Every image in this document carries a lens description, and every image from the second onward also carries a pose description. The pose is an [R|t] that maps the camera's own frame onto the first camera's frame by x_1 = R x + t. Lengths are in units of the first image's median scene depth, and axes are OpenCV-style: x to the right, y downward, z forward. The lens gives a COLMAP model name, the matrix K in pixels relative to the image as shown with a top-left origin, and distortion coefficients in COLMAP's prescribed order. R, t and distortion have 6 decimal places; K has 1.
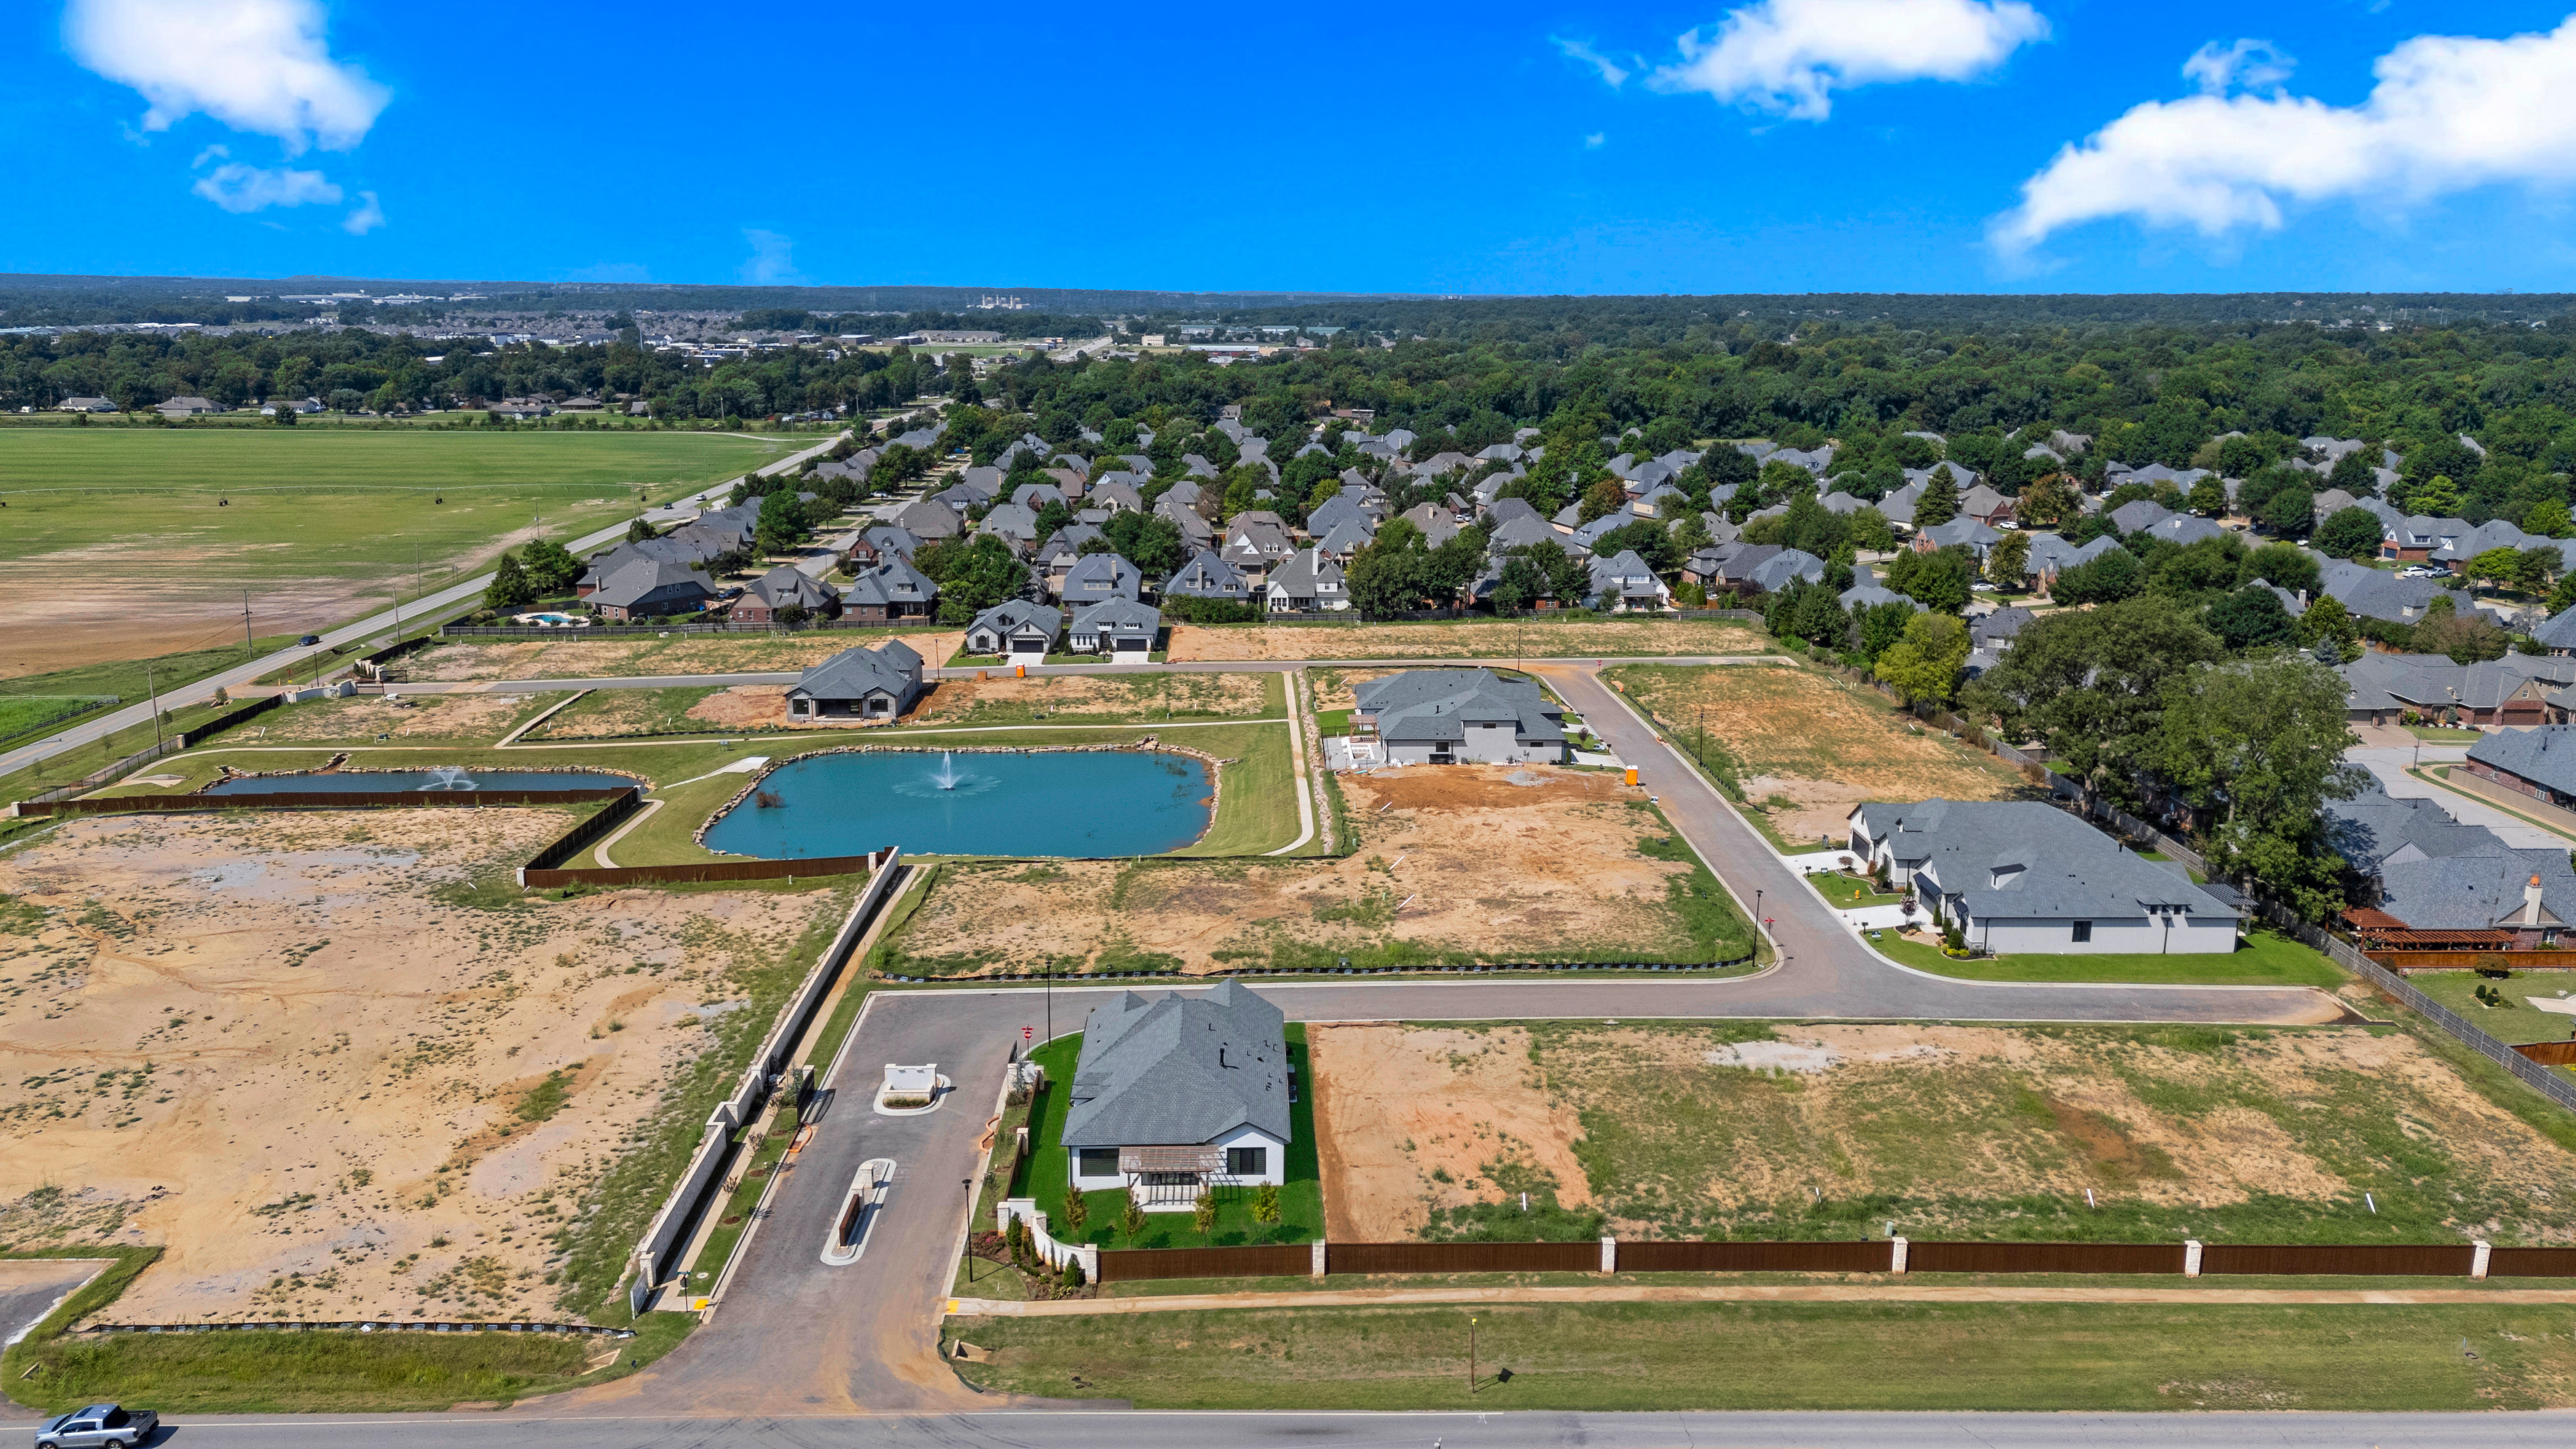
lens RADIAL K [[1869.4, 0, 1295.1], [0, 1869.4, 733.6], [0, 0, 1]] dist [0.108938, -0.136141]
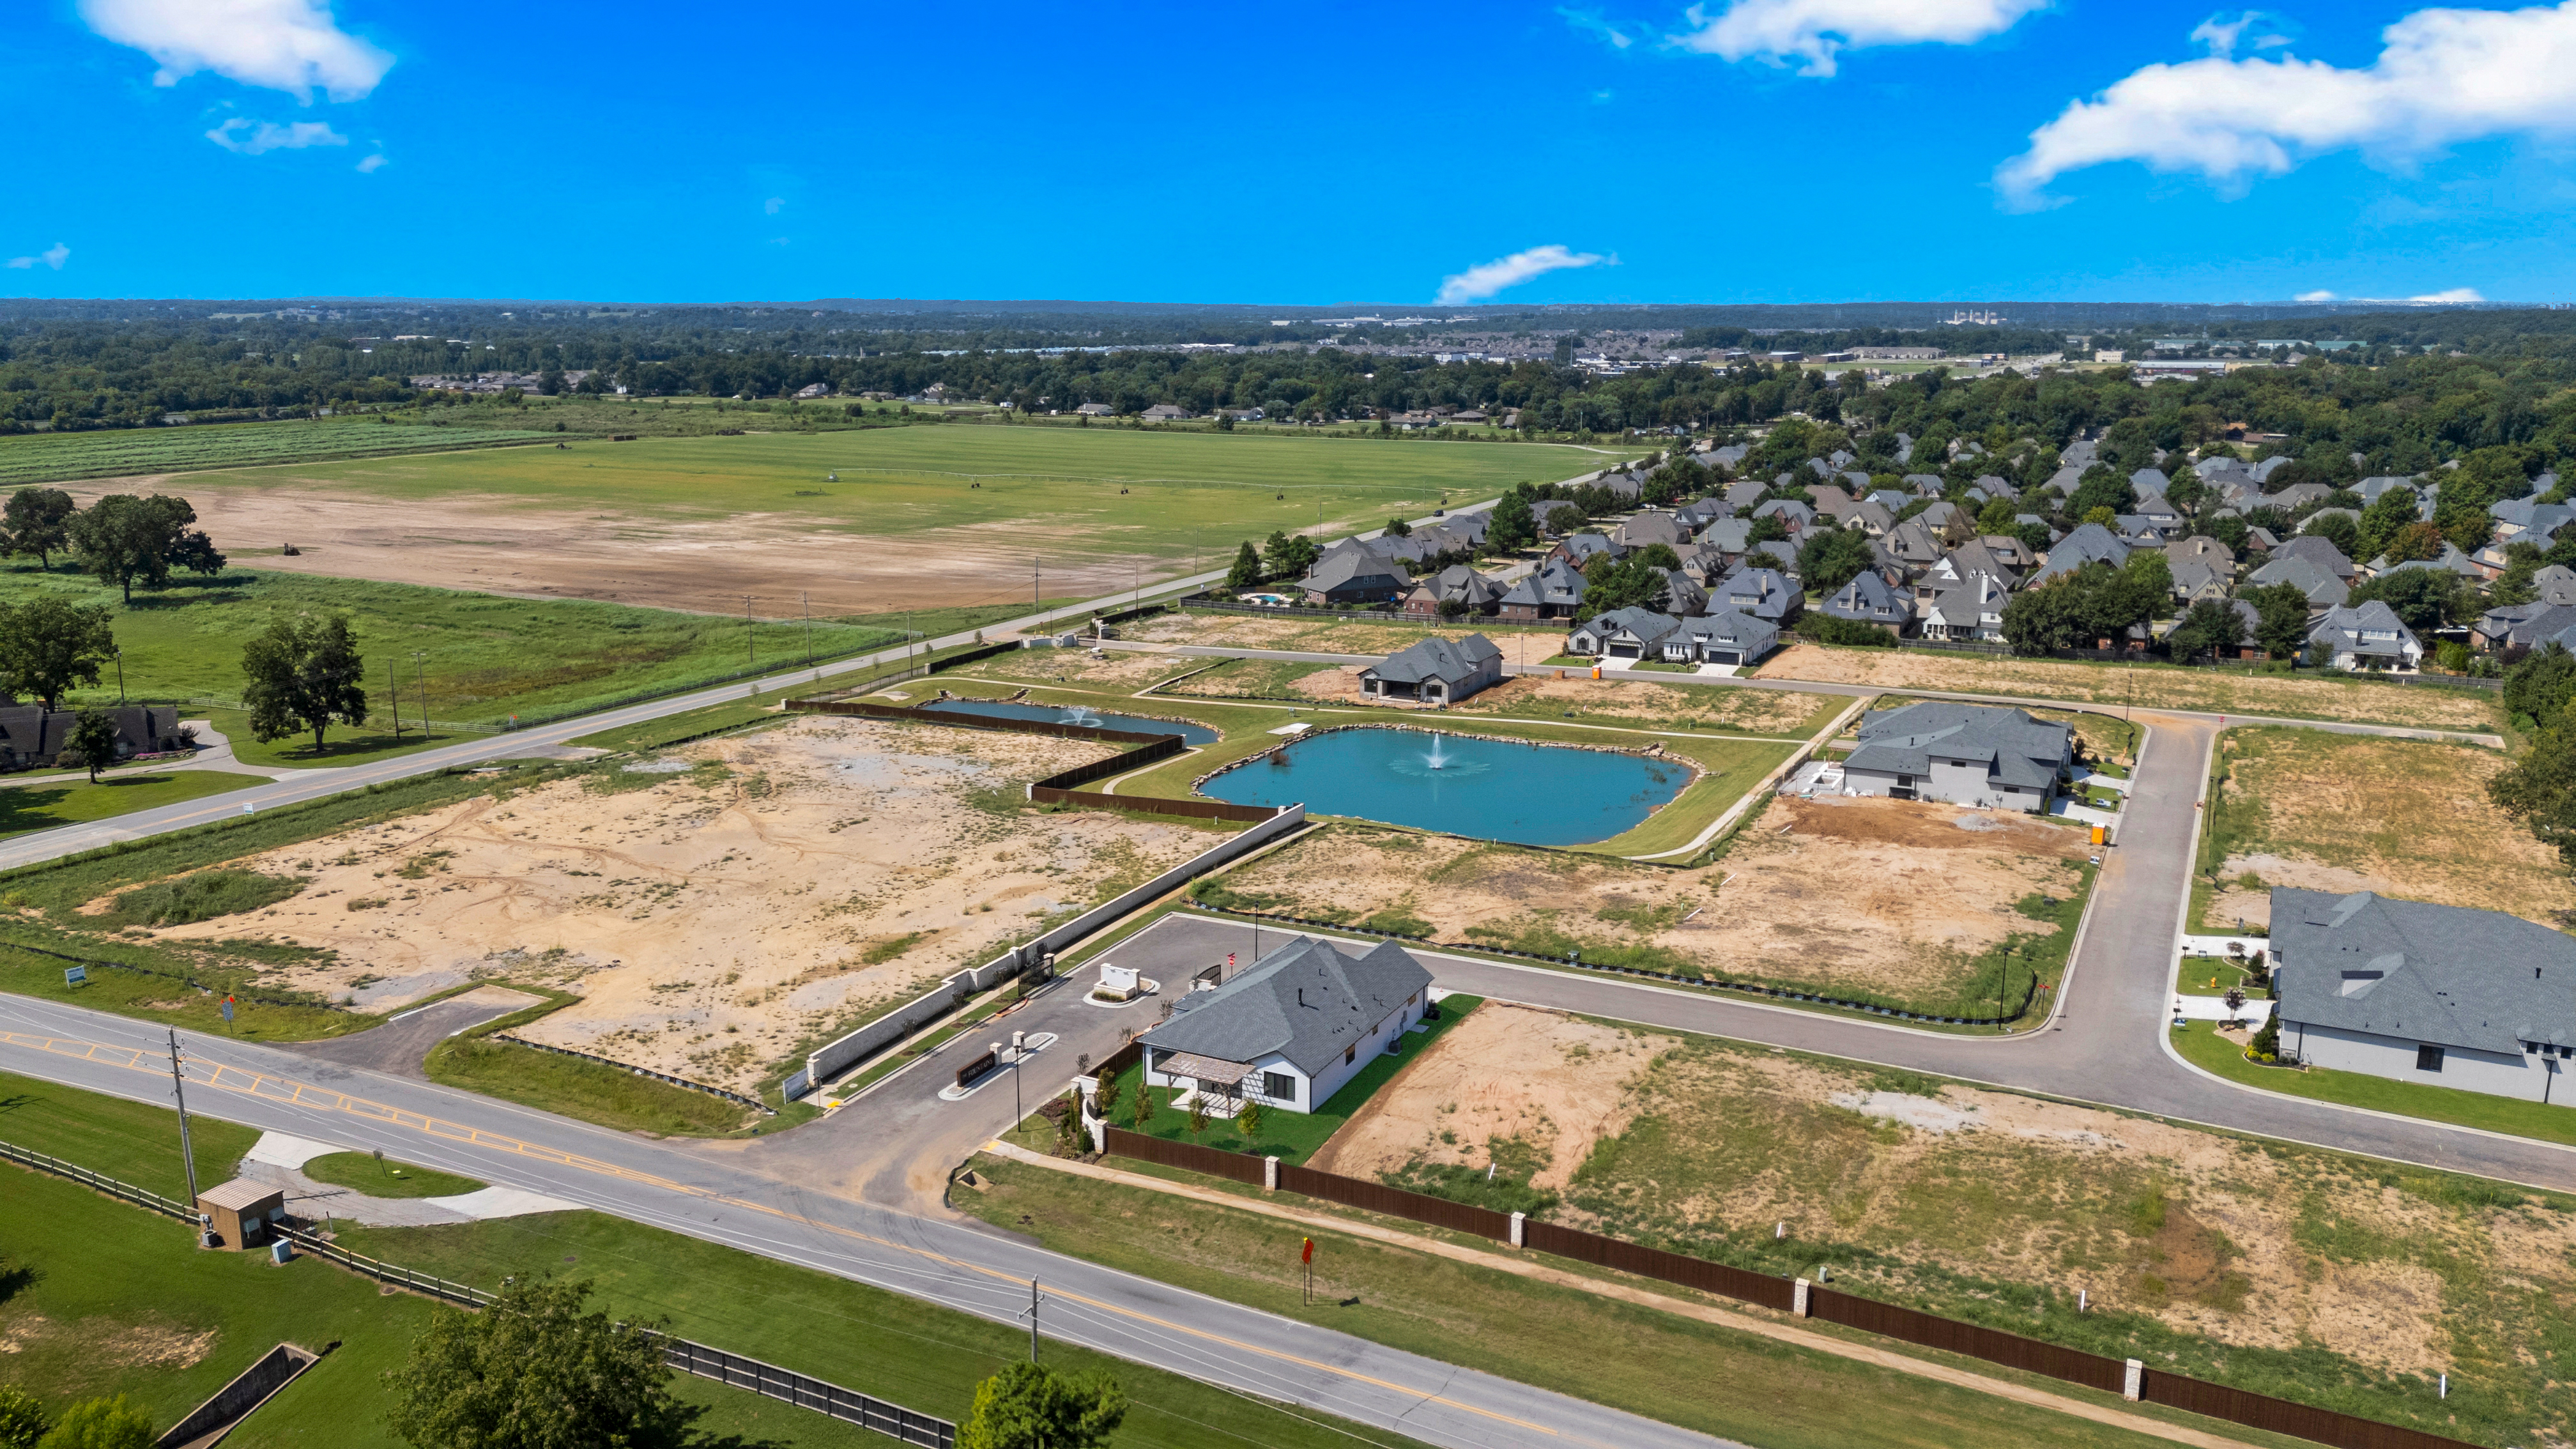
lens RADIAL K [[1869.4, 0, 1295.1], [0, 1869.4, 733.6], [0, 0, 1]] dist [0.108938, -0.136141]
pose [[0.879325, 0.101687, -0.465238, 0.333000], [-0.105809, 0.994236, 0.017324, -0.000697], [0.464318, 0.033994, 0.885016, 0.008053]]
